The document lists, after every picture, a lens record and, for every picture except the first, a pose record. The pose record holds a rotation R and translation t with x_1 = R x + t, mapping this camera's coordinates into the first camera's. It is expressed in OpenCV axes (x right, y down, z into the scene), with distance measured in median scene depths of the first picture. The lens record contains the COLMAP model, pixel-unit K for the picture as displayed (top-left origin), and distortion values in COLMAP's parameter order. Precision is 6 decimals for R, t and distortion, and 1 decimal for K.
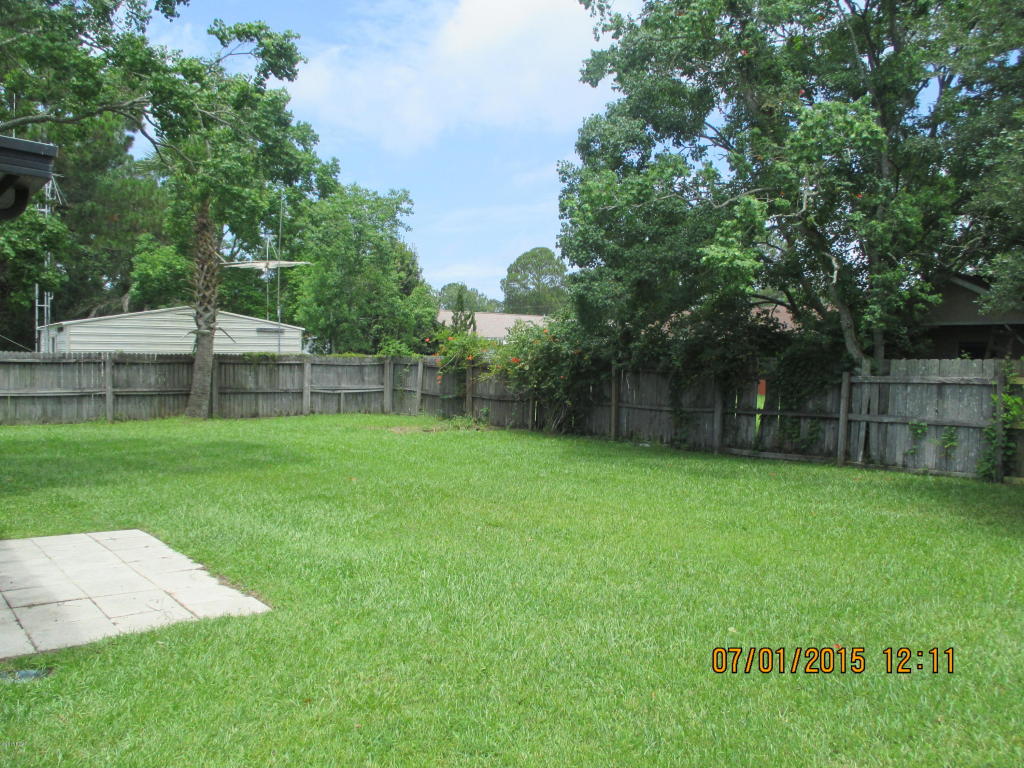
lens RADIAL K [[856.9, 0, 496.8], [0, 856.9, 385.8], [0, 0, 1]] dist [-0.022927, -0.008961]
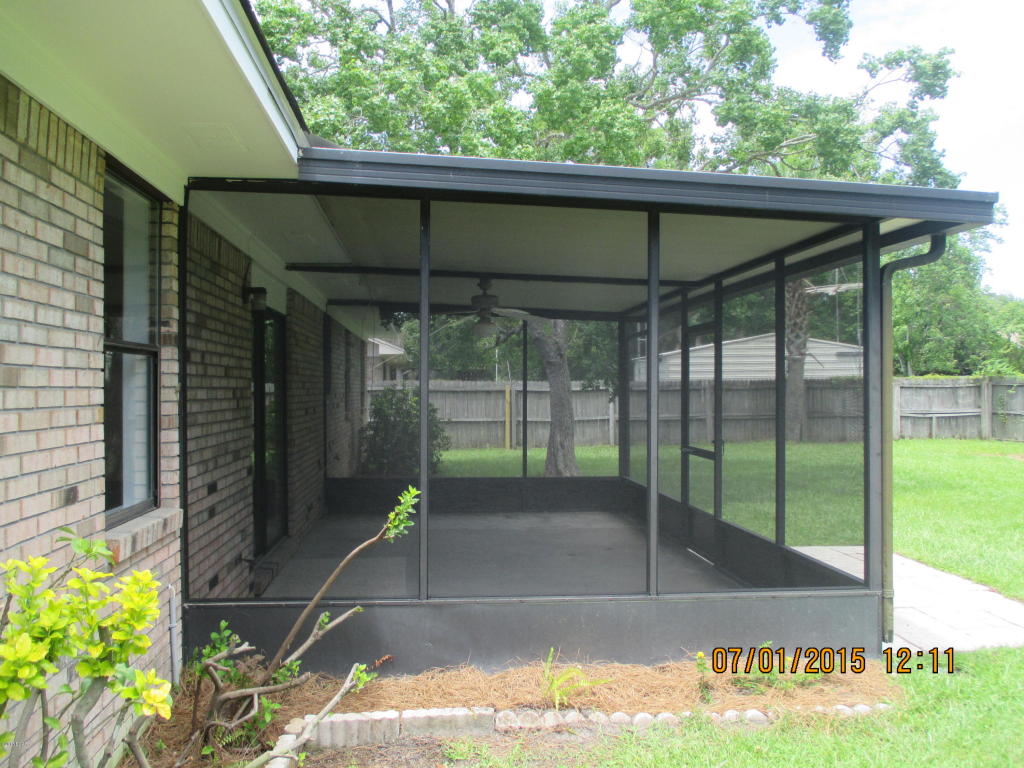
lens RADIAL K [[851.4, 0, 497.1], [0, 851.4, 381.9], [0, 0, 1]] dist [-0.055687, 0.090314]
pose [[0.852219, -0.023729, -0.522647, -0.115808], [0.005751, 0.999335, -0.035995, 0.000644], [0.523154, 0.027670, 0.851789, -0.057896]]
